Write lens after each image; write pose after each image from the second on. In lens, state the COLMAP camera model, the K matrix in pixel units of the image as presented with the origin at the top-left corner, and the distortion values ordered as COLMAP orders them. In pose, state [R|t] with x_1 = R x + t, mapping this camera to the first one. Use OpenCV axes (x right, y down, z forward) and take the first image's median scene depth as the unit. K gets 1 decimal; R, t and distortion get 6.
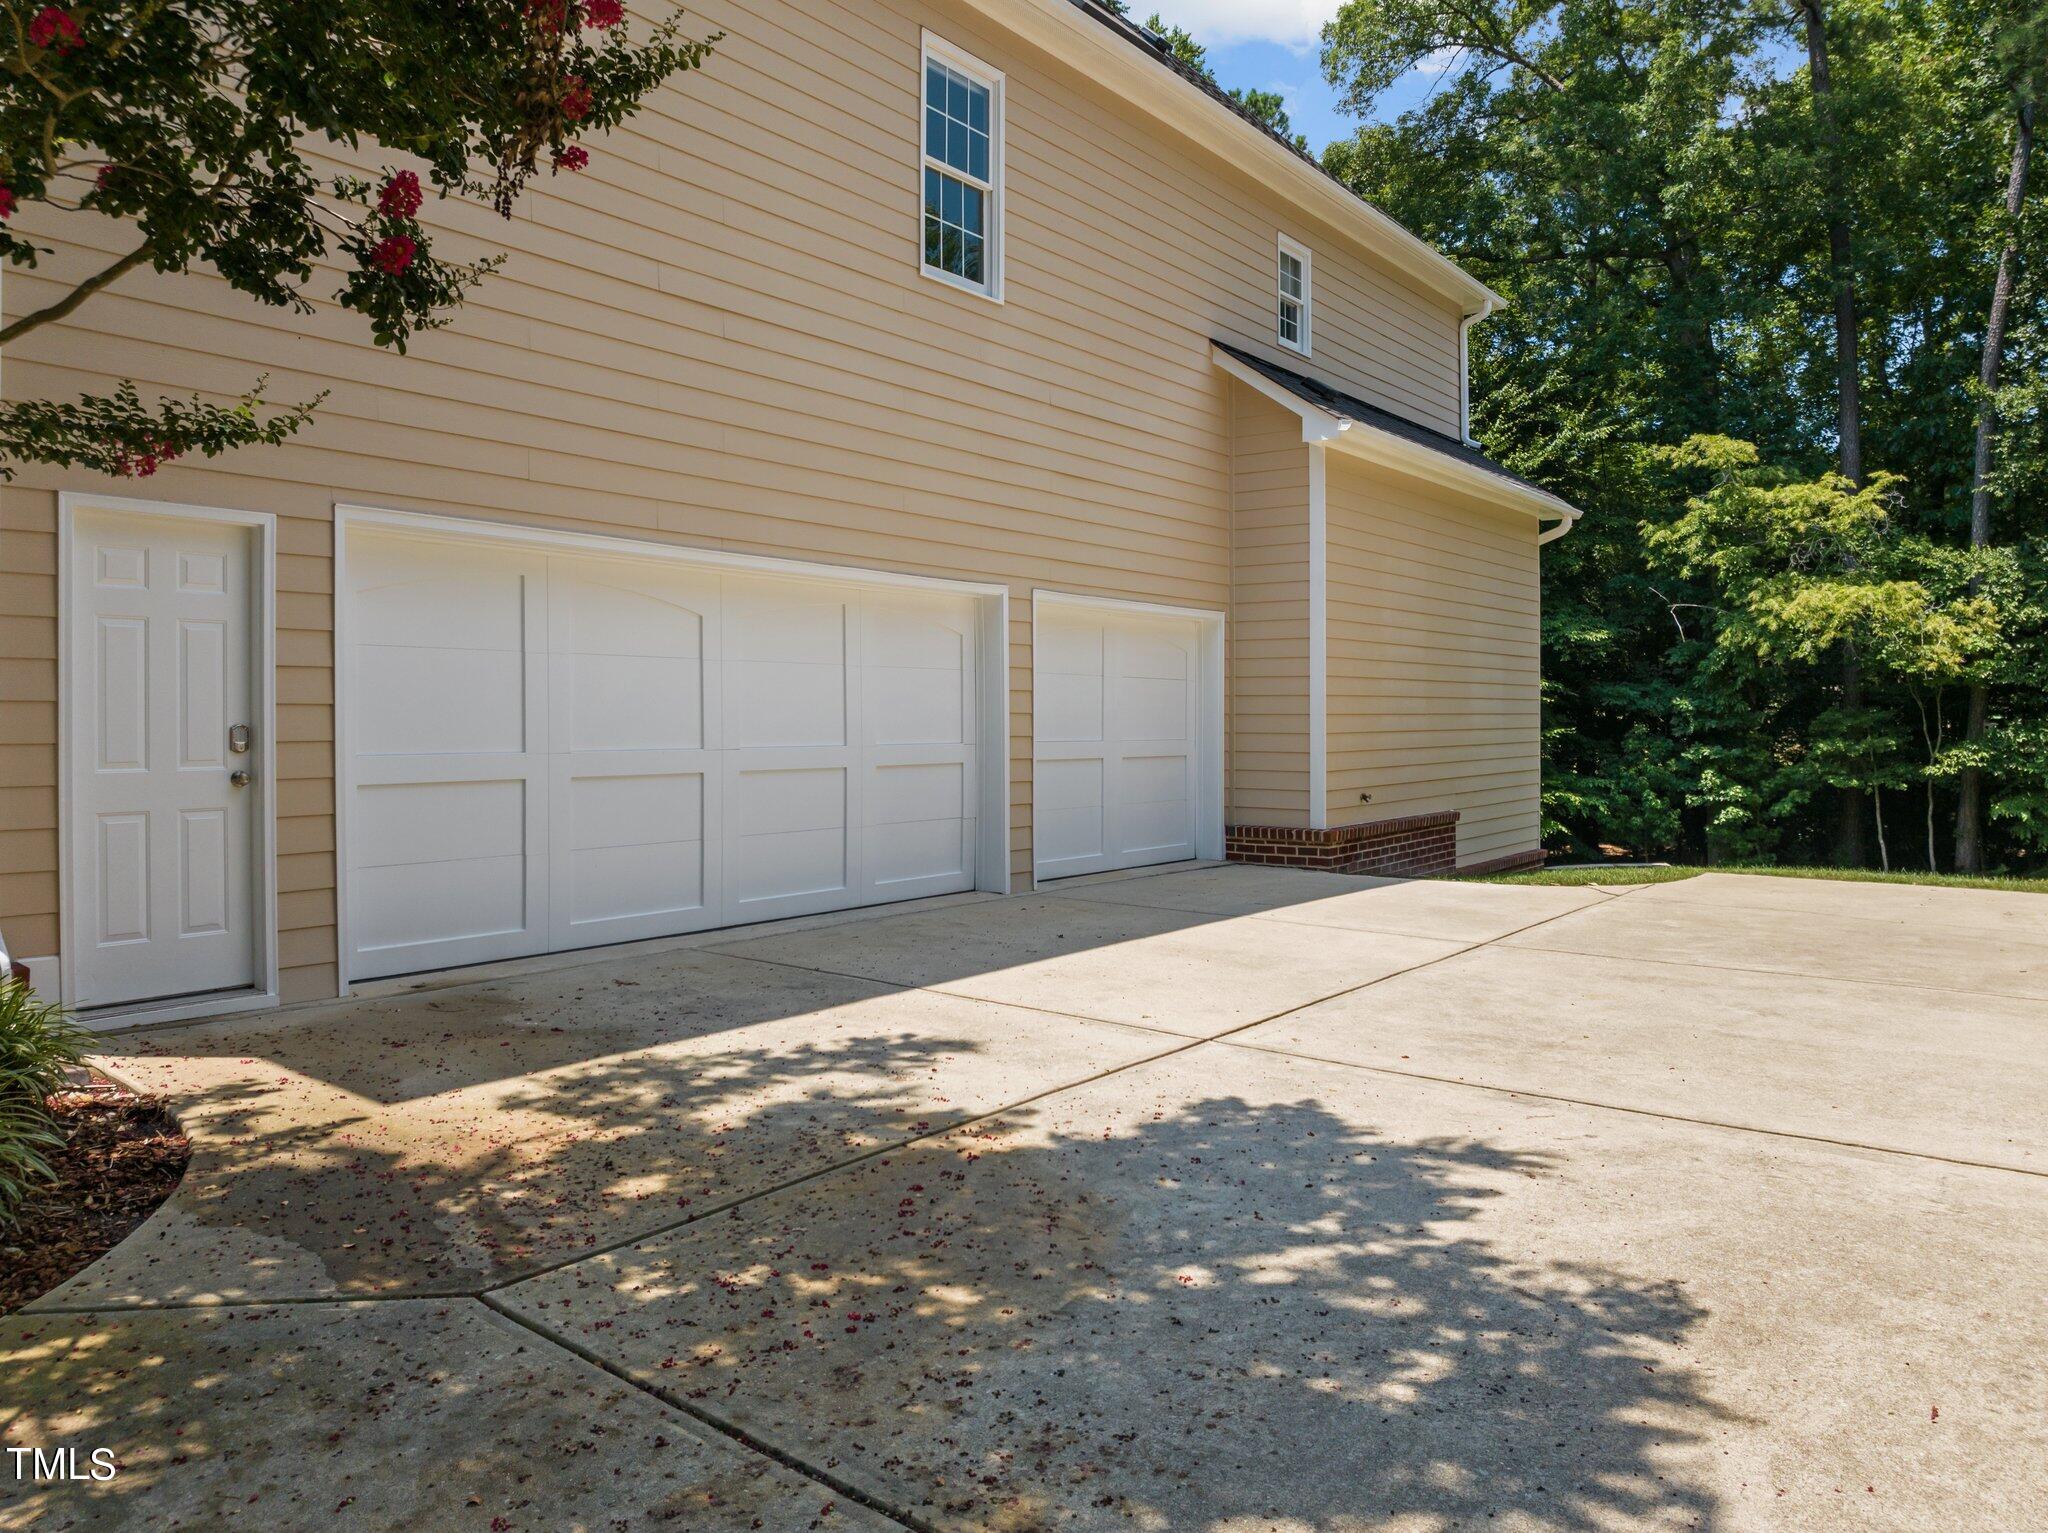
lens RADIAL K [[1388.2, 0, 1021.1], [0, 1388.2, 615.9], [0, 0, 1]] dist [-0.004064, -0.004018]
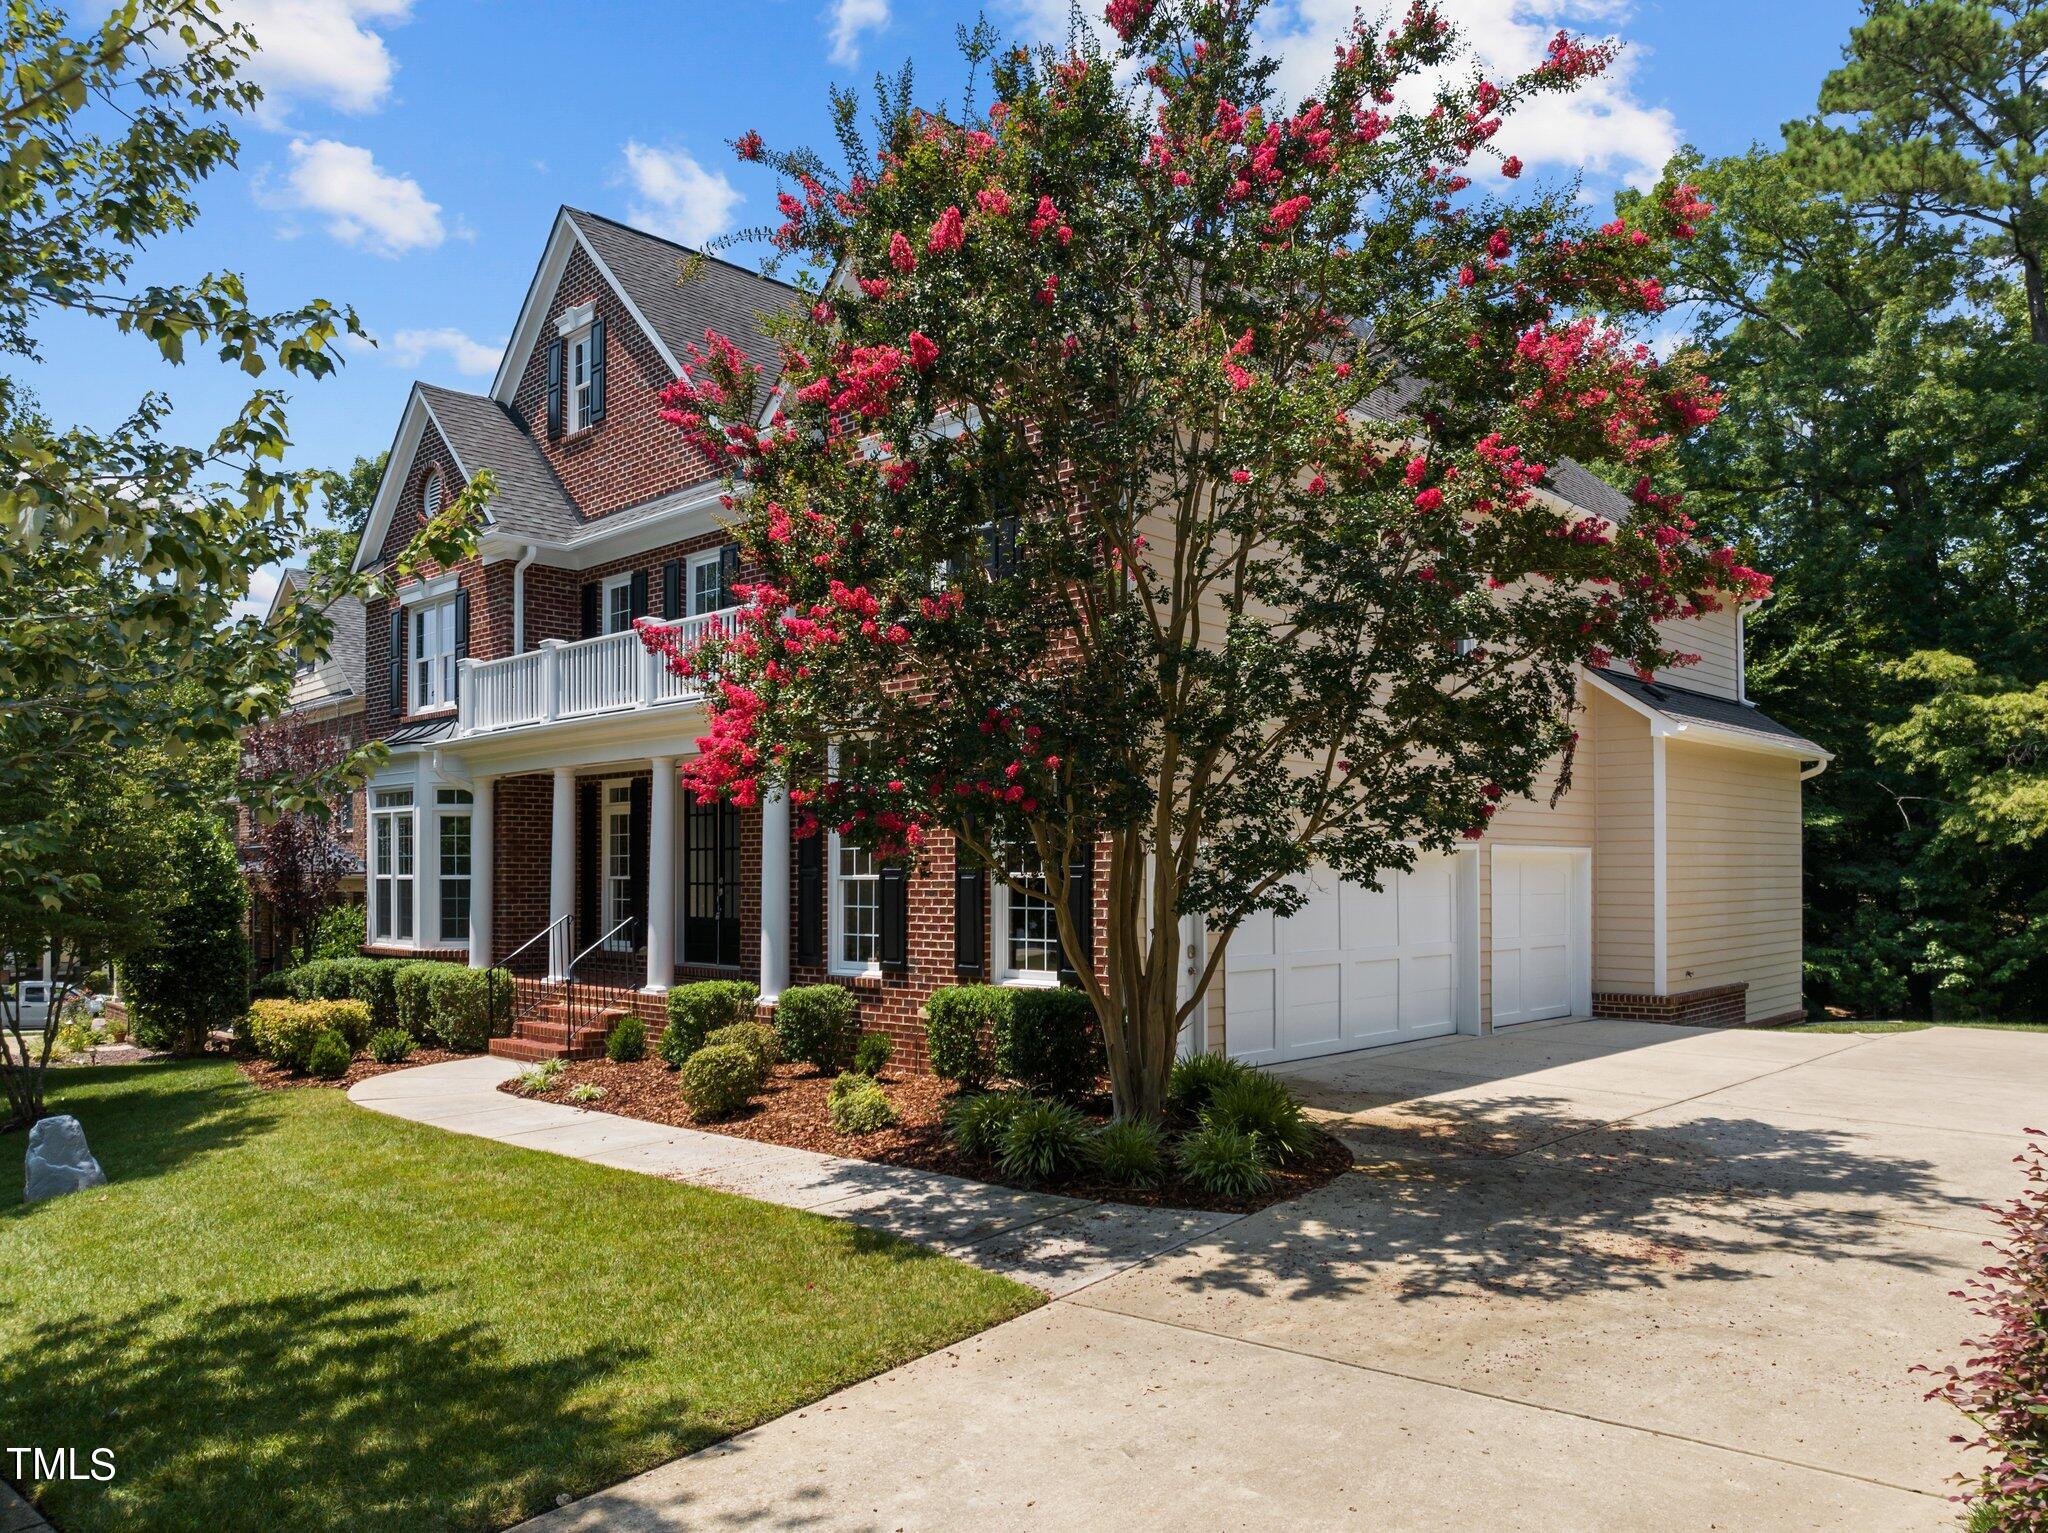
lens RADIAL K [[1507.5, 0, 1024.0], [0, 1507.5, 766.5], [0, 0, 1]] dist [0.001332, 0.008125]
pose [[0.996946, -0.010388, -0.077403, -0.160503], [0.010907, 0.999921, 0.006283, -0.051502], [0.077331, -0.007108, 0.996980, -0.312118]]
